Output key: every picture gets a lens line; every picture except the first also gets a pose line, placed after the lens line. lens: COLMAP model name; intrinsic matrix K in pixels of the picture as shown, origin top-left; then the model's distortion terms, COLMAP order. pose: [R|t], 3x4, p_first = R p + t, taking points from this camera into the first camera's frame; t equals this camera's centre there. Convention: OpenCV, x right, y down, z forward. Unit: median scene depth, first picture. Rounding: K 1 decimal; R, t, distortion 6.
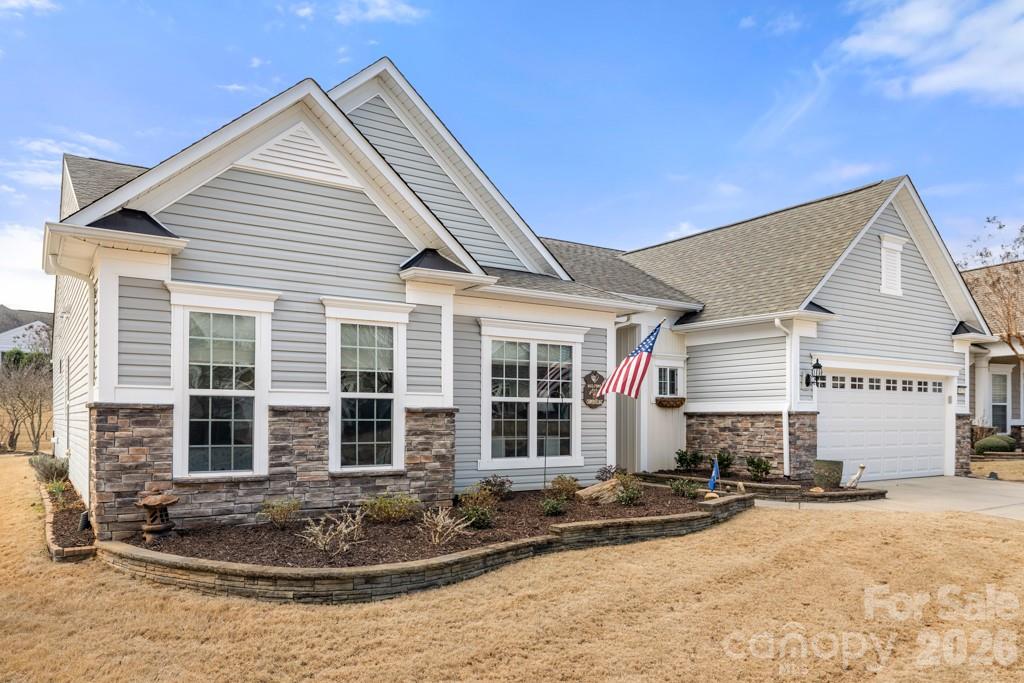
lens RADIAL K [[793.9, 0, 509.2], [0, 793.9, 343.3], [0, 0, 1]] dist [0.001158, 0.003864]
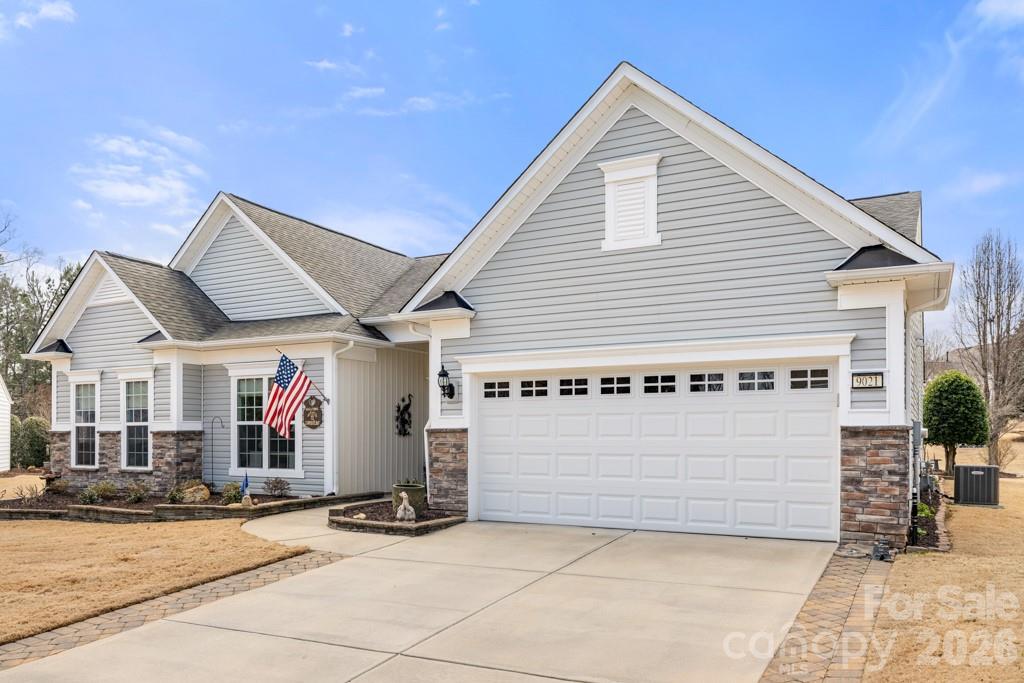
lens RADIAL K [[908.1, 0, 514.8], [0, 908.1, 340.8], [0, 0, 1]] dist [-0.013879, 0.010771]
pose [[0.366569, -0.100291, -0.924969, 1.583862], [0.089367, 0.993372, -0.072292, 0.085127], [0.926089, -0.056162, 0.373102, 0.875564]]
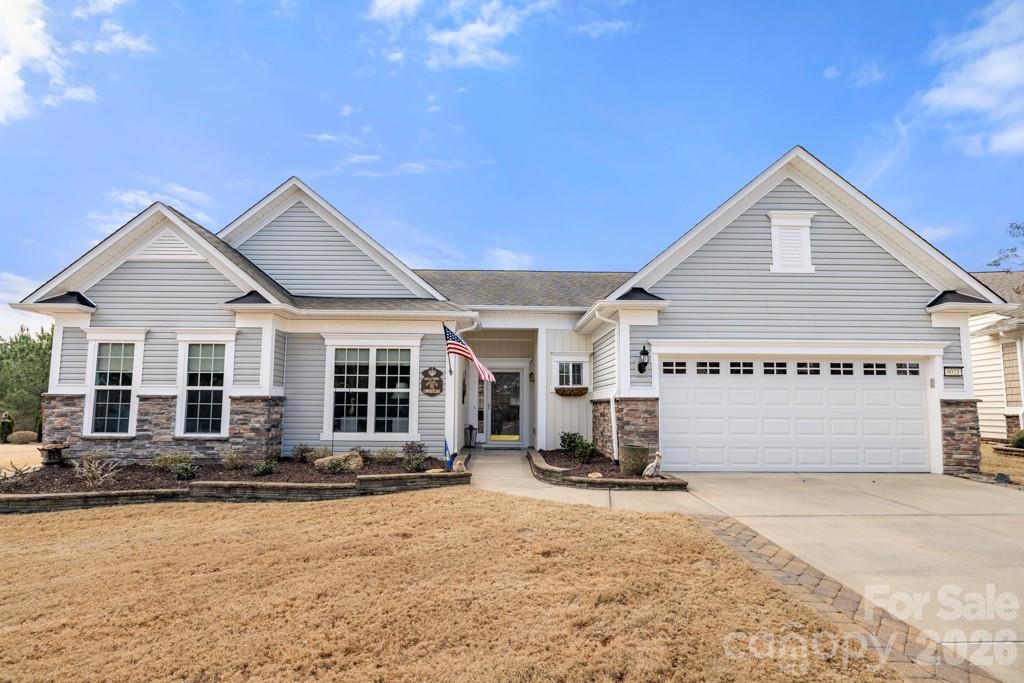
lens RADIAL K [[487.7, 0, 511.7], [0, 487.7, 327.5], [0, 0, 1]] dist [-0.007461, 0.001799]
pose [[0.815700, -0.091912, -0.571127, 0.745824], [0.050901, 0.994871, -0.087408, 0.052018], [0.576232, 0.042228, 0.816195, 0.472483]]
